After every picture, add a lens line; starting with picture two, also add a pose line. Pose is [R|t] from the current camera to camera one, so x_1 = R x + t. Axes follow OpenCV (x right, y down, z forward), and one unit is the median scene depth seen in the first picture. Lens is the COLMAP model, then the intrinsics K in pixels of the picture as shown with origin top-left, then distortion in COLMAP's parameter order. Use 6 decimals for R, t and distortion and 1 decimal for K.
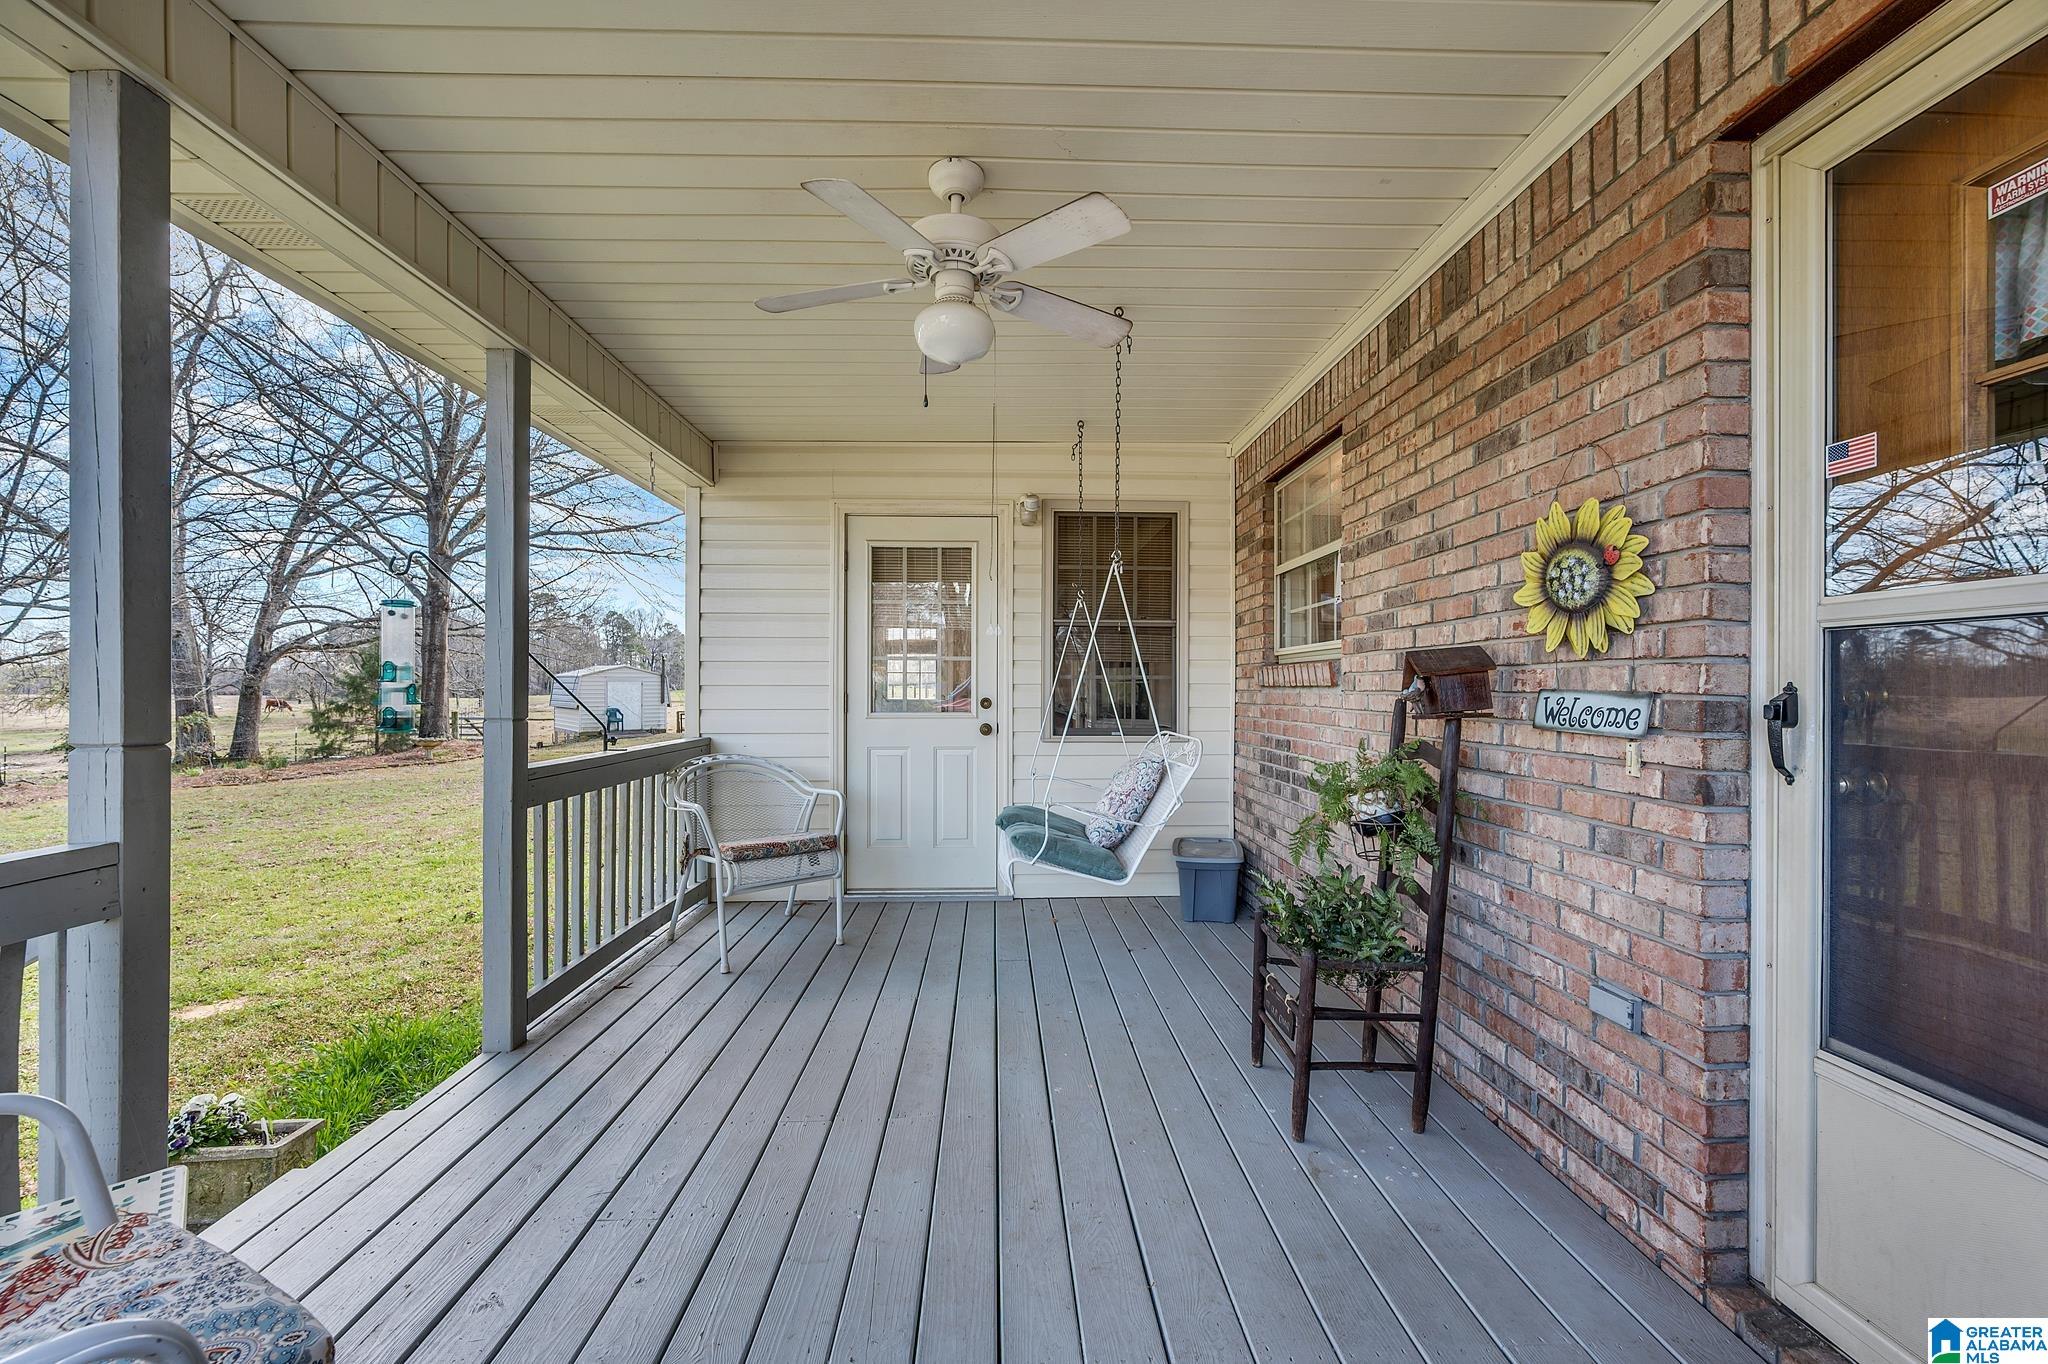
lens RADIAL K [[849.0, 0, 1029.4], [0, 849.0, 685.4], [0, 0, 1]] dist [0.040510, -0.010518]
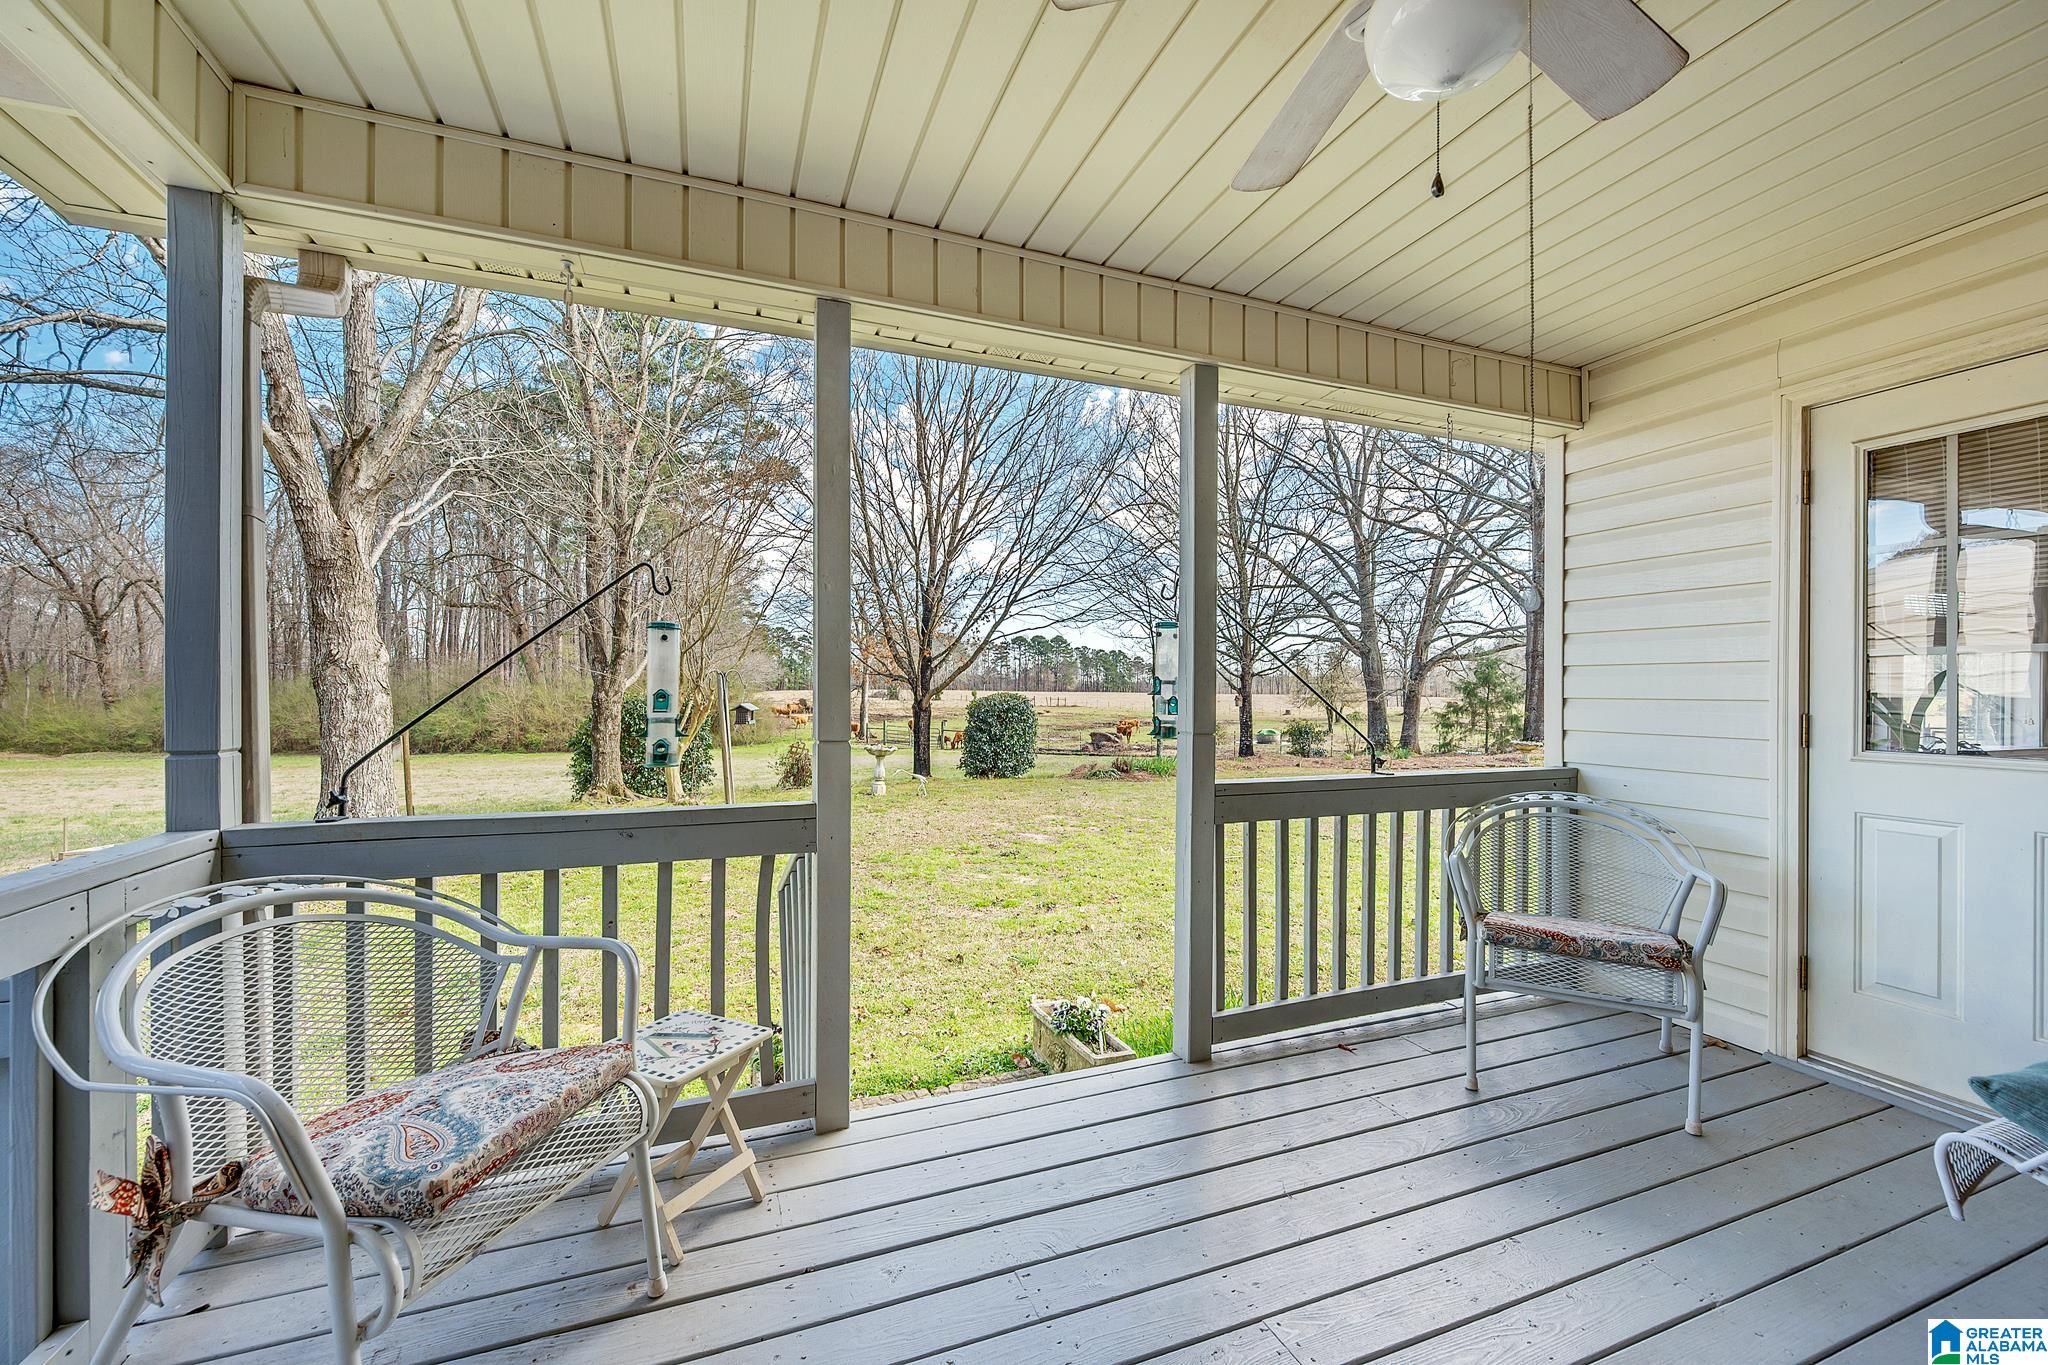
lens RADIAL K [[828.4, 0, 981.8], [0, 828.4, 691.3], [0, 0, 1]] dist [0.000468, 0.000033]
pose [[0.320117, 0.003913, -0.947370, 0.034382], [-0.001522, 0.999992, 0.003616, -0.001871], [0.947377, 0.000285, 0.320121, 0.067671]]
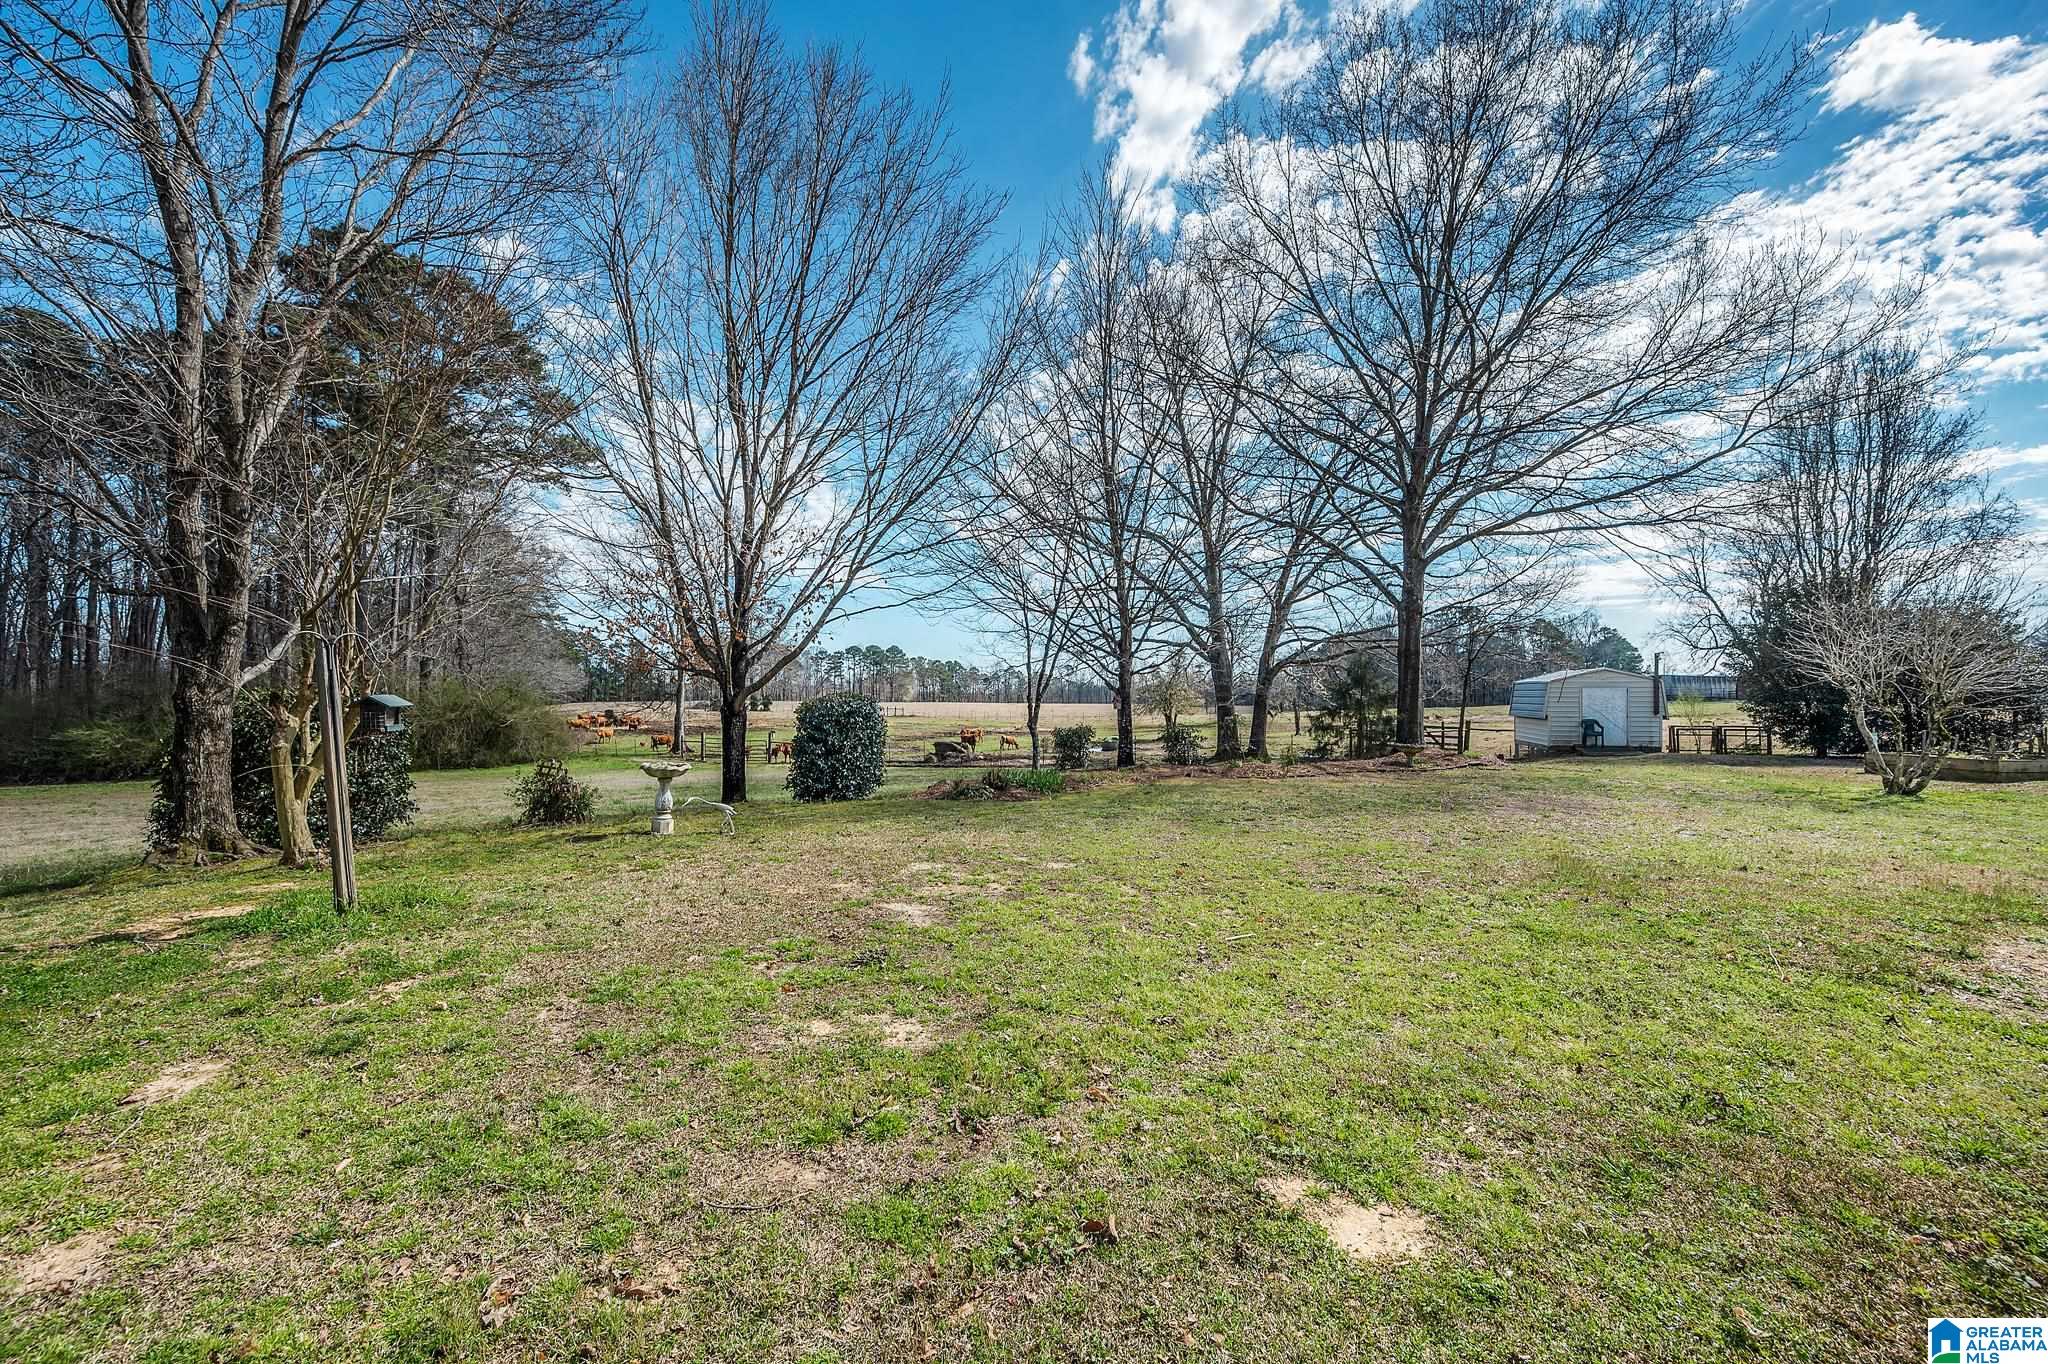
lens RADIAL K [[821.7, 0, 1026.6], [0, 821.7, 696.5], [0, 0, 1]] dist [0.013542, 0.000088]
pose [[0.546807, -0.002622, -0.837254, -0.152503], [-0.000591, 0.999994, -0.003517, 0.010200], [0.837258, 0.002418, 0.546802, 0.129665]]
